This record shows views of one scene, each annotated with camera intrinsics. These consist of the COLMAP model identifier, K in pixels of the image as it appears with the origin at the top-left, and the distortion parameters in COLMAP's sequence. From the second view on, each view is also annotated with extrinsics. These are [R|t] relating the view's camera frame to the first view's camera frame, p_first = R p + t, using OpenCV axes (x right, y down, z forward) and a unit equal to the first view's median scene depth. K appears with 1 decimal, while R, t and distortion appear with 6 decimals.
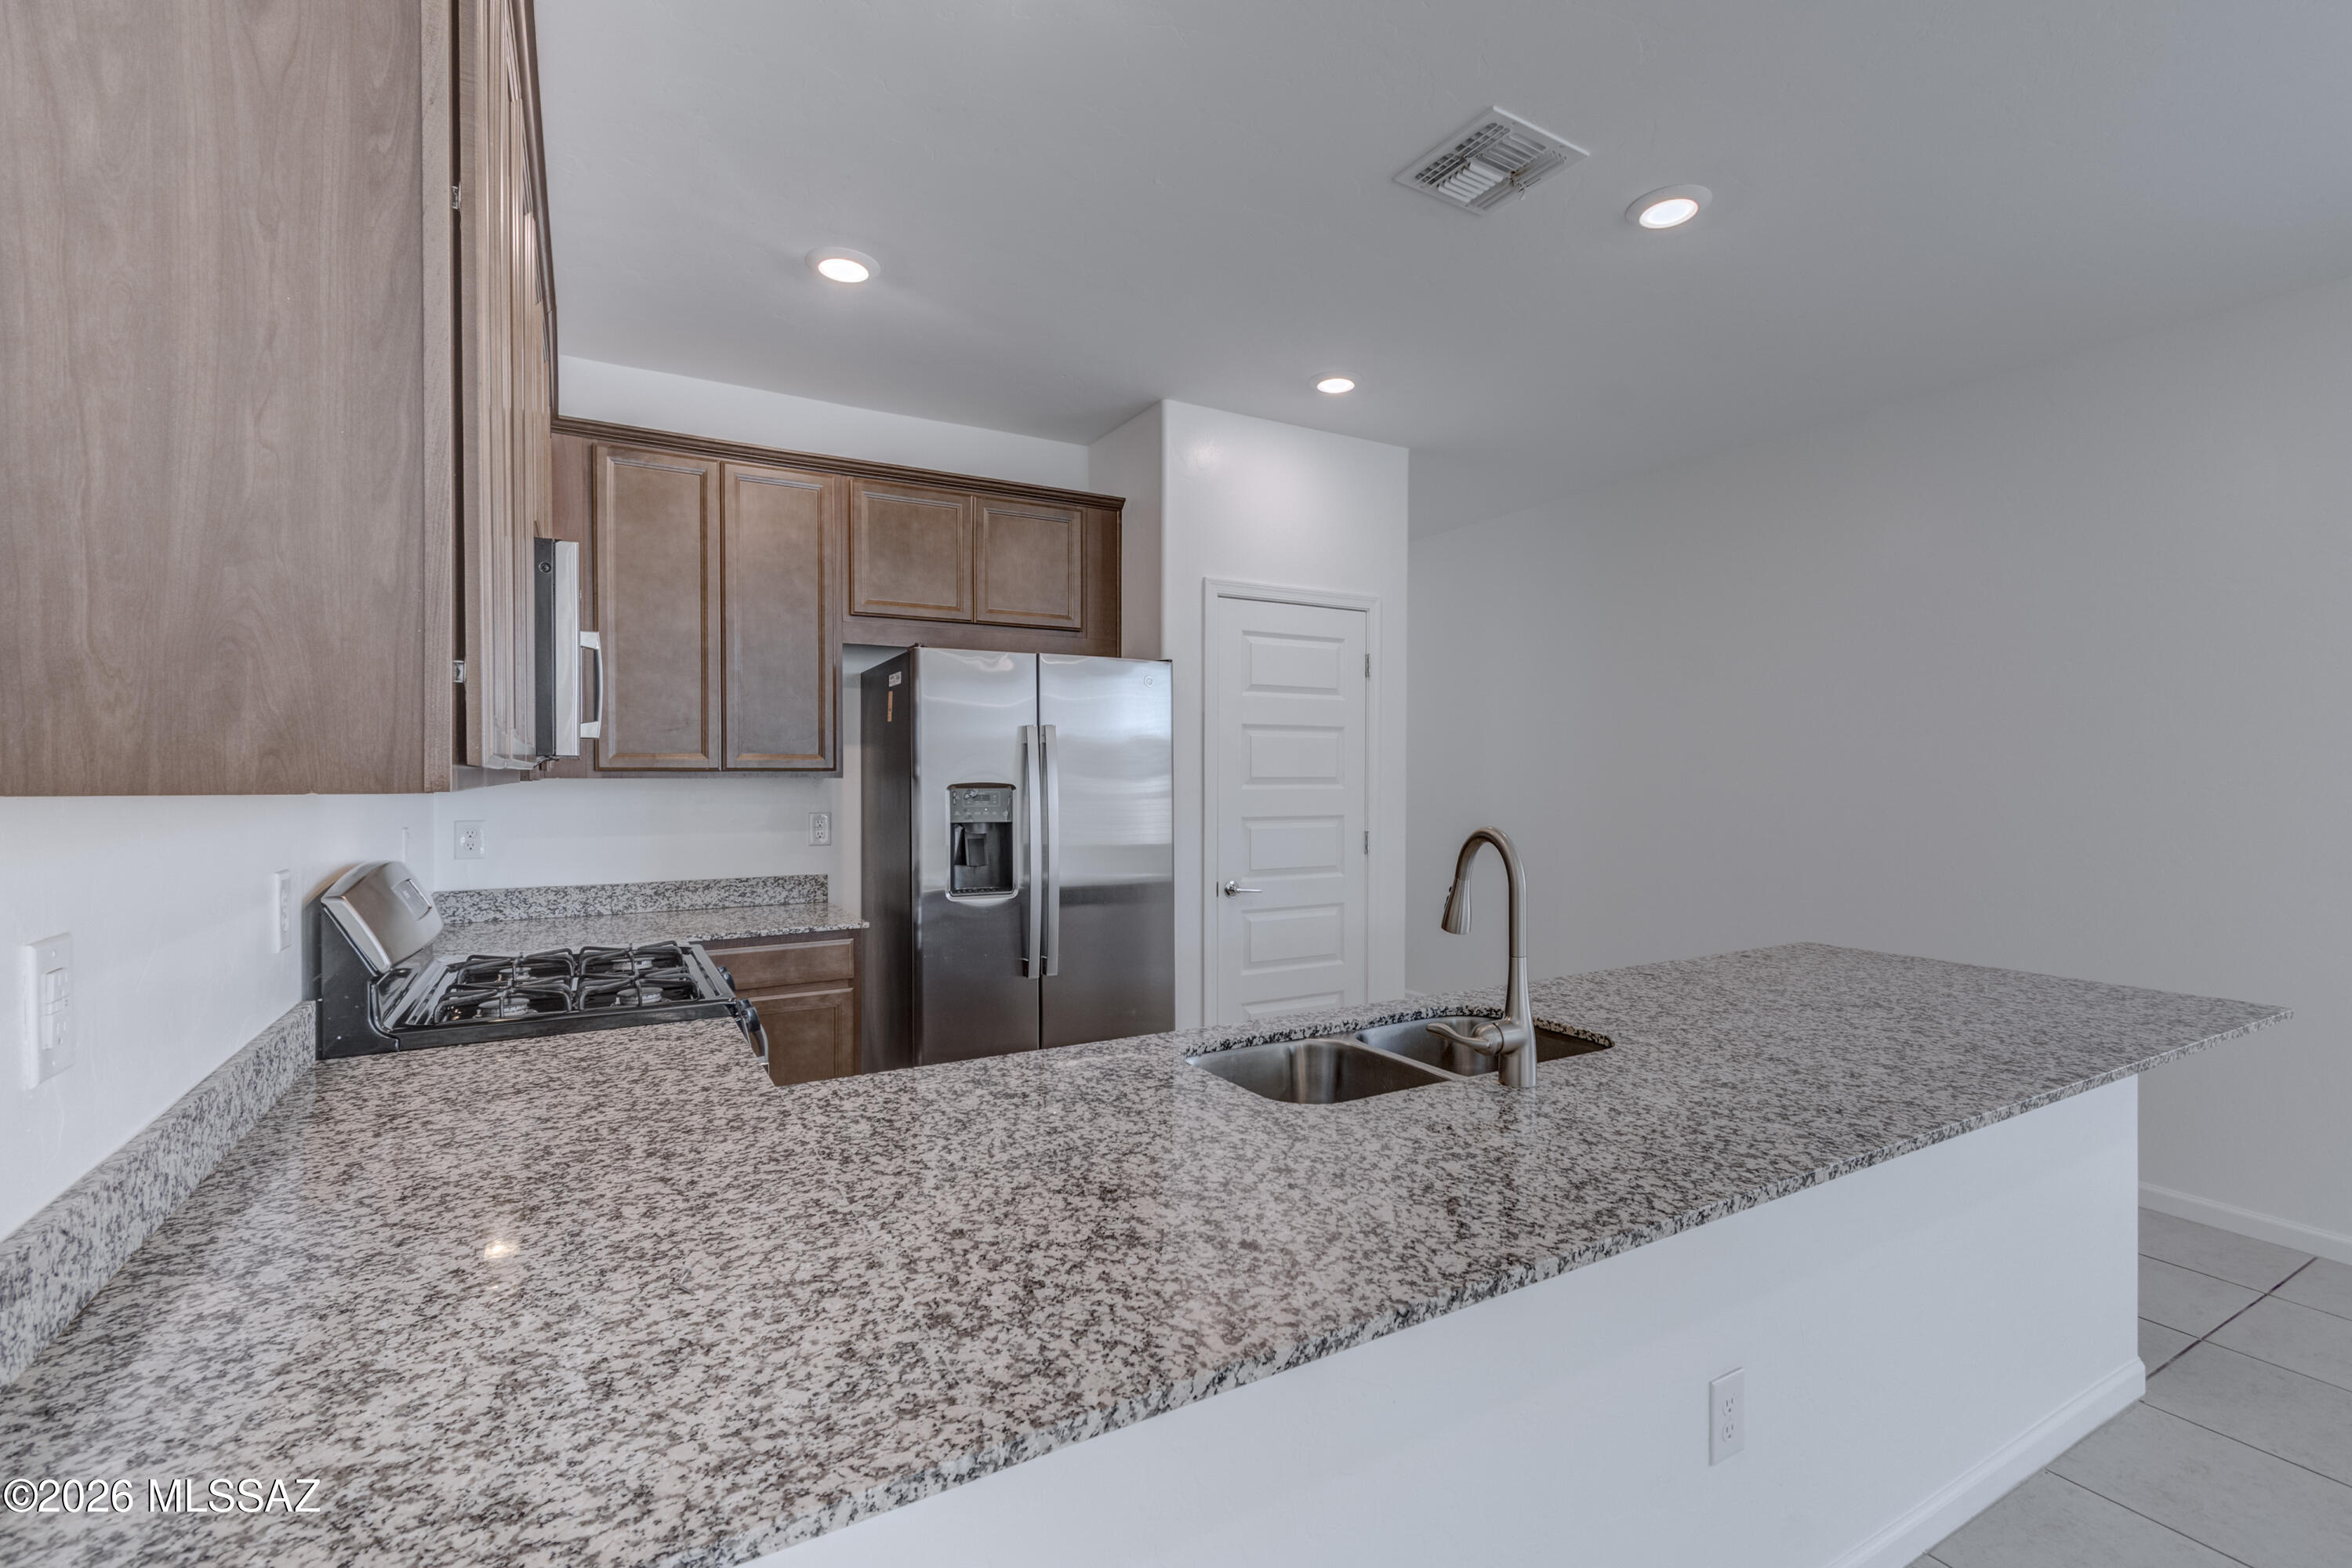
lens RADIAL K [[1040.5, 0, 1185.0], [0, 1040.5, 789.8], [0, 0, 1]] dist [0.003699, 0.000720]
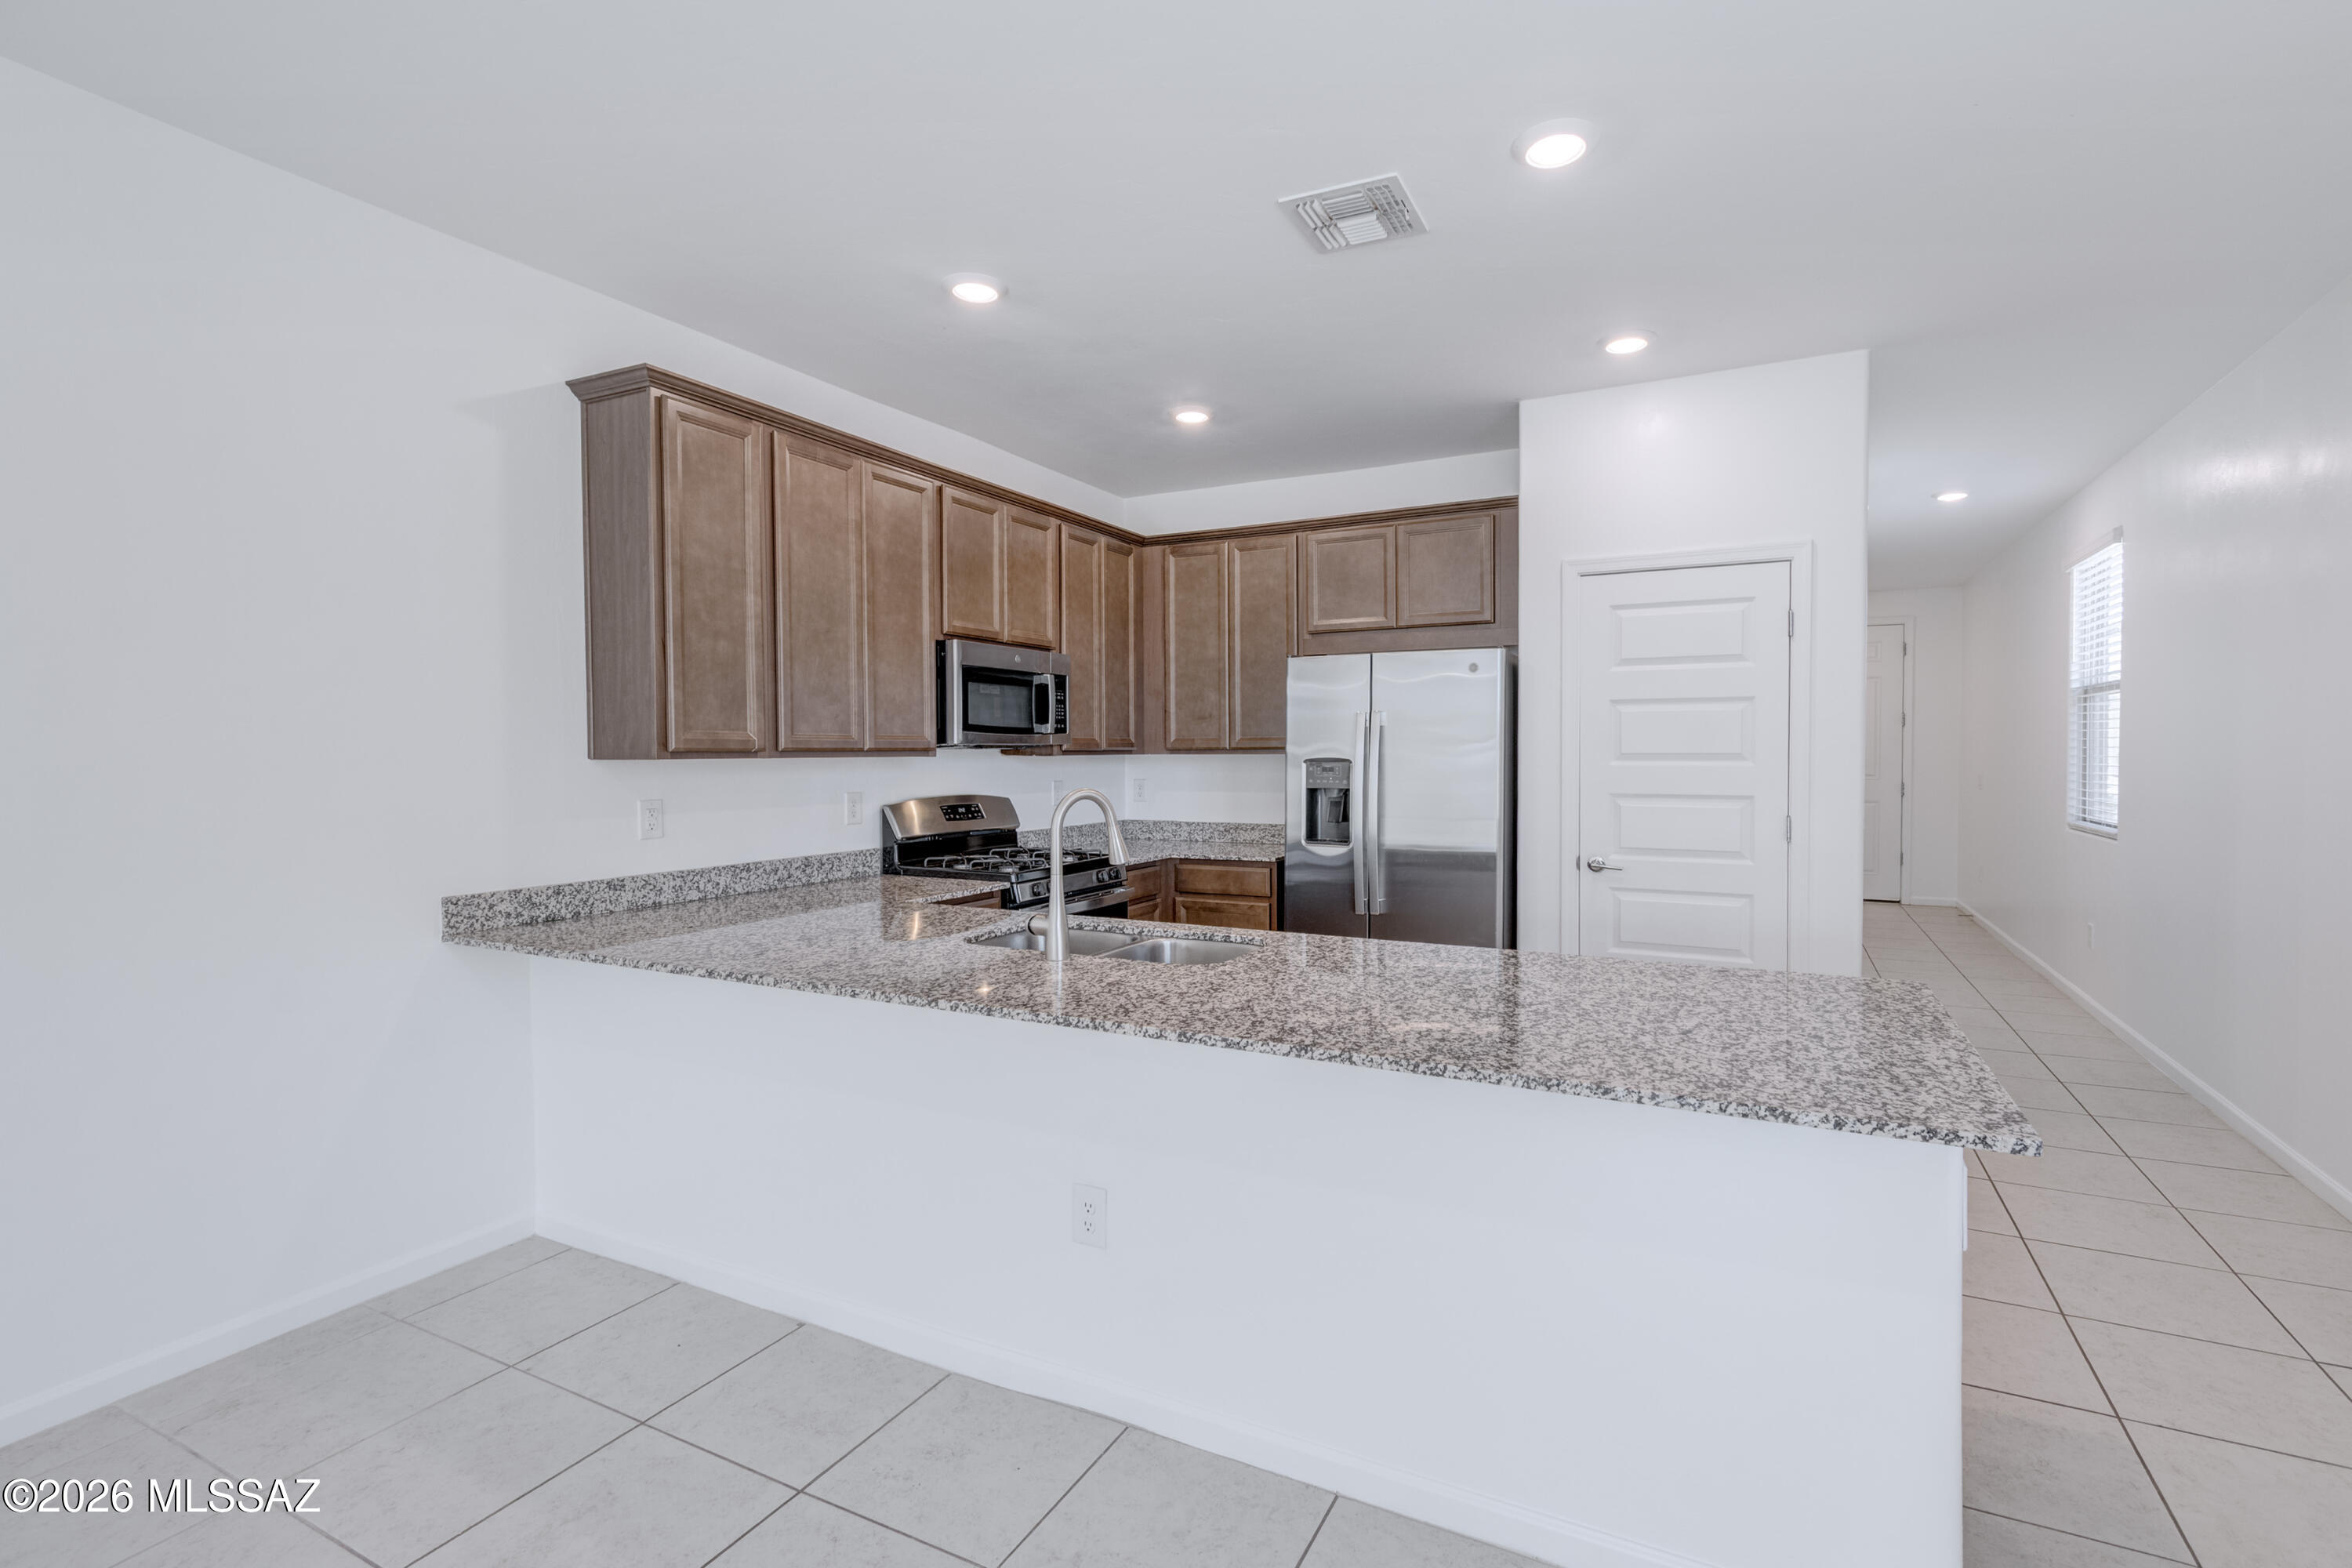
lens RADIAL K [[1040.5, 0, 1243.9], [0, 1040.5, 774.0], [0, 0, 1]] dist [0.003699, 0.000720]
pose [[0.560842, 0.015577, -0.827776, 0.812593], [-0.008524, 0.999879, 0.013040, -0.002832], [0.827879, -0.000258, 0.560907, 0.182473]]
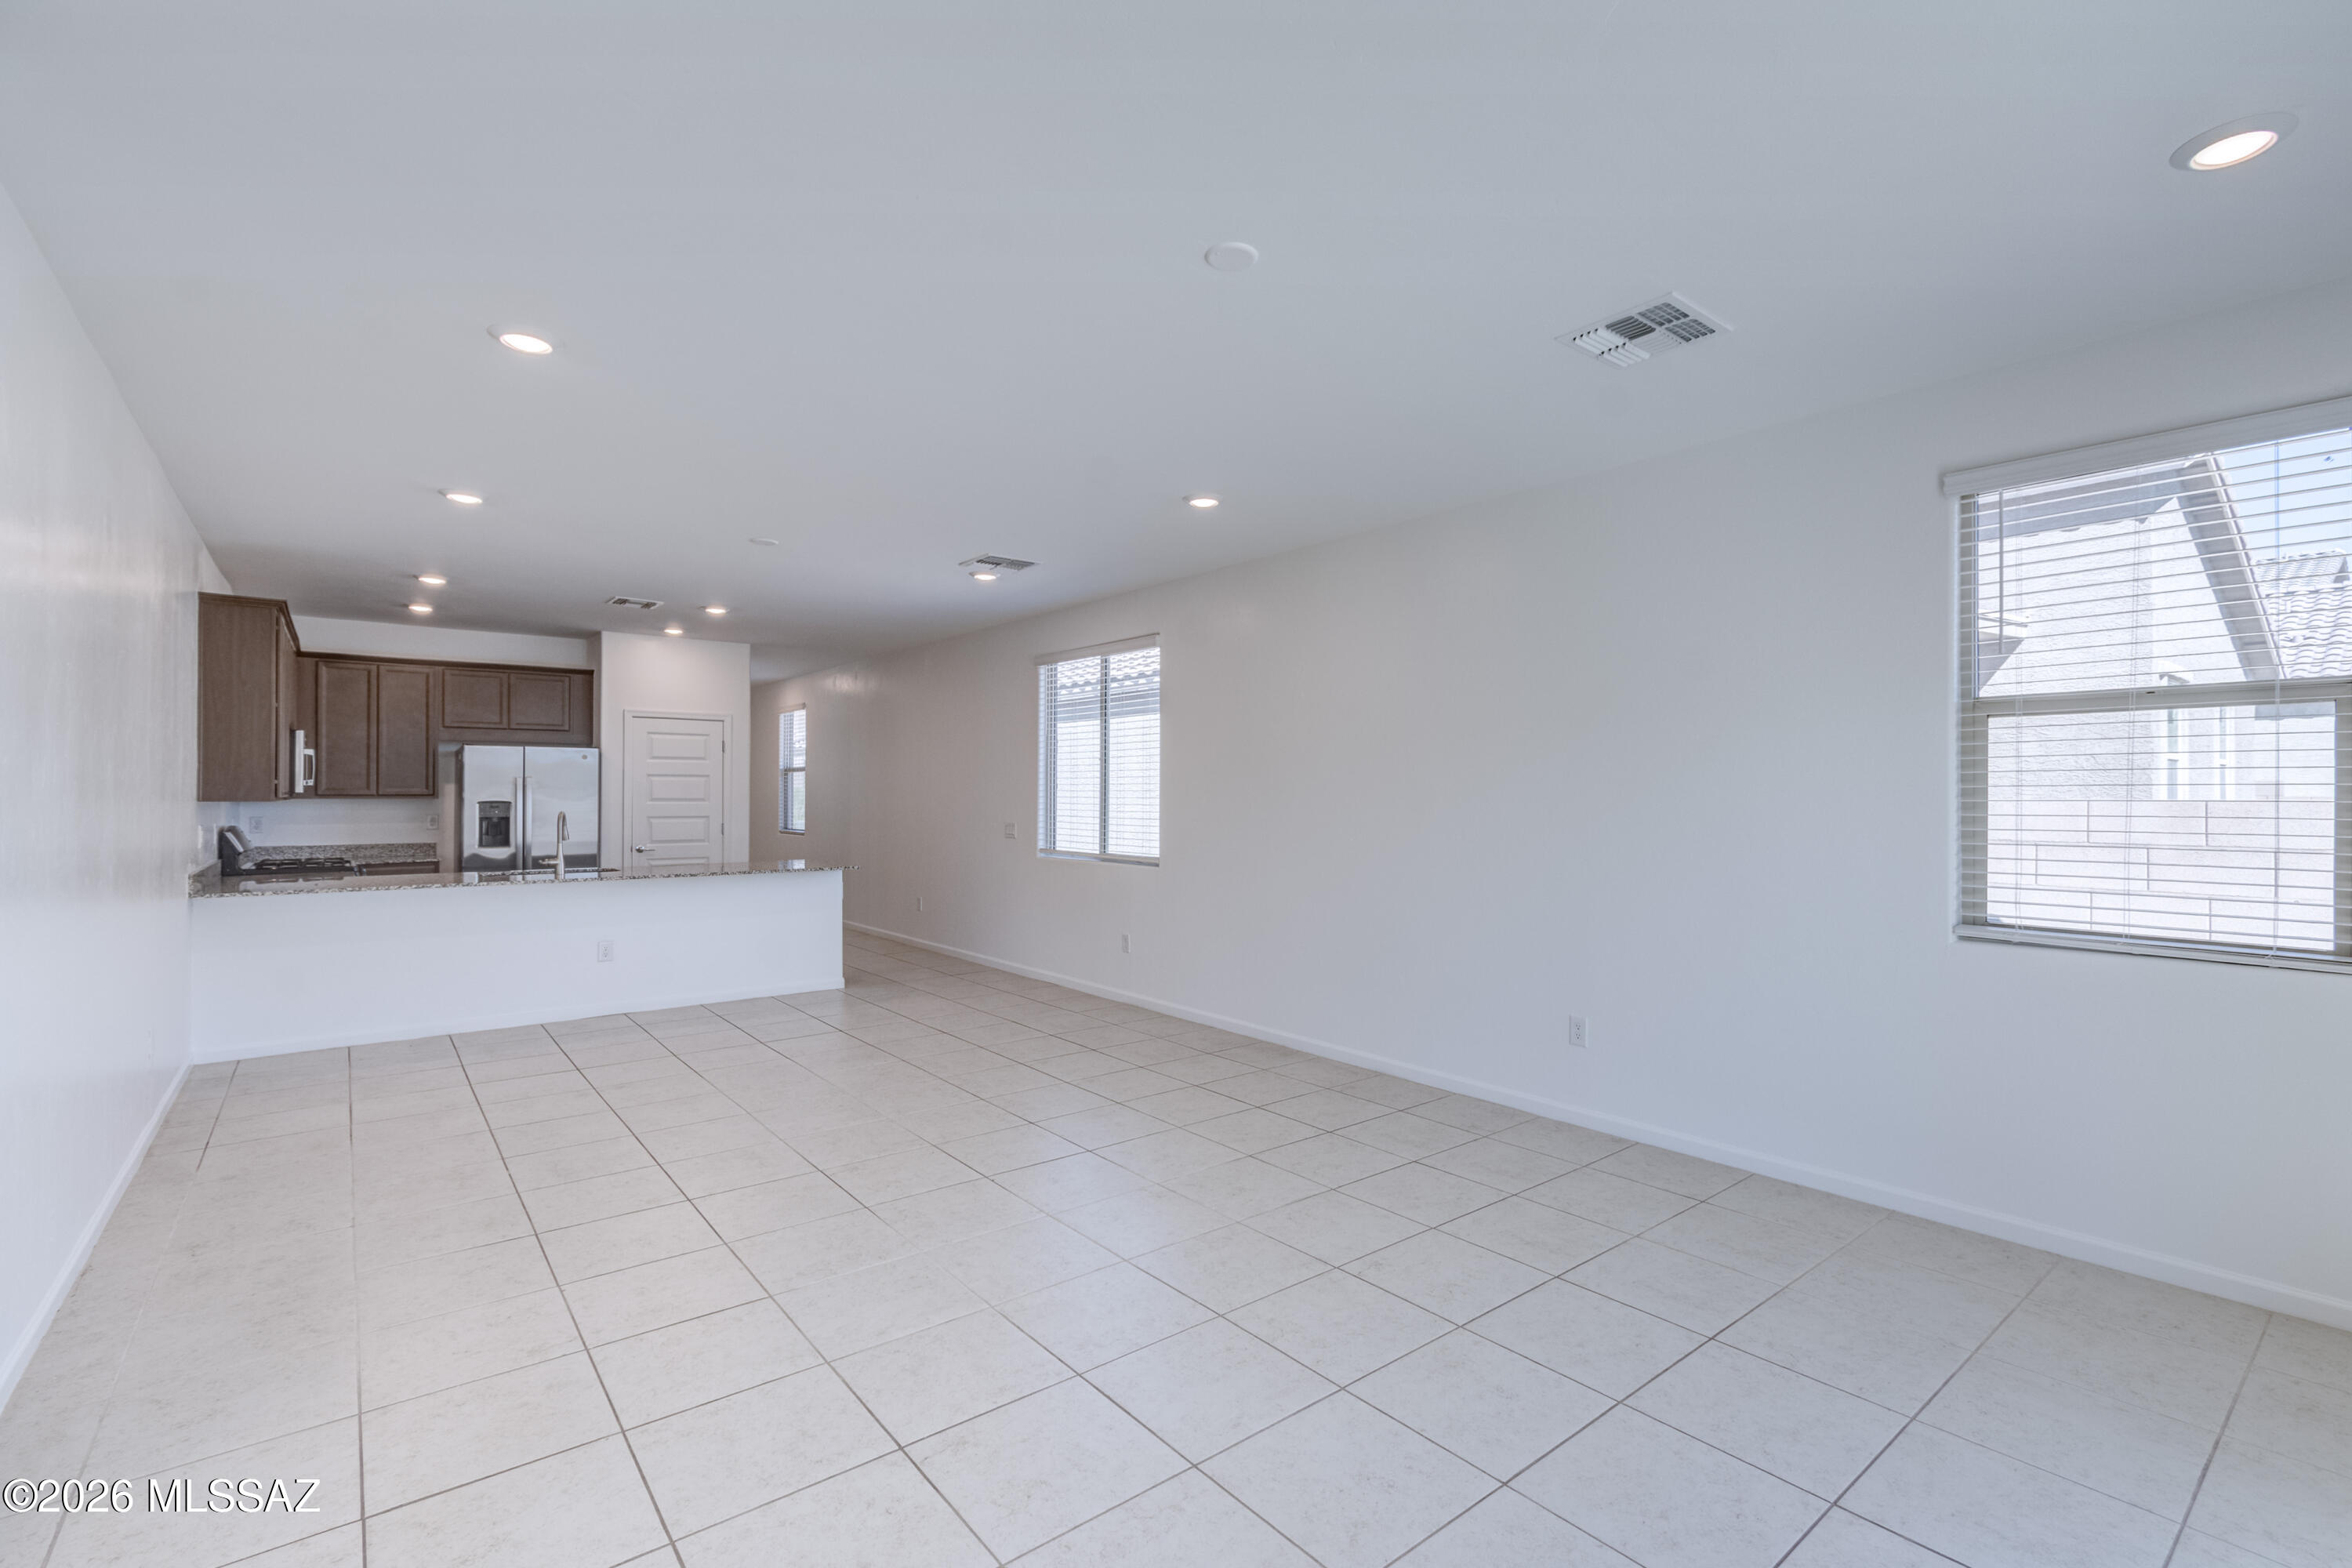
lens RADIAL K [[1040.5, 0, 1180.4], [0, 1040.5, 788.9], [0, 0, 1]] dist [0.003699, 0.000720]
pose [[0.988253, 0.000625, 0.152825, 0.994195], [0.002567, 0.999783, -0.020689, 0.019359], [-0.152805, 0.020838, 0.988037, -1.611738]]
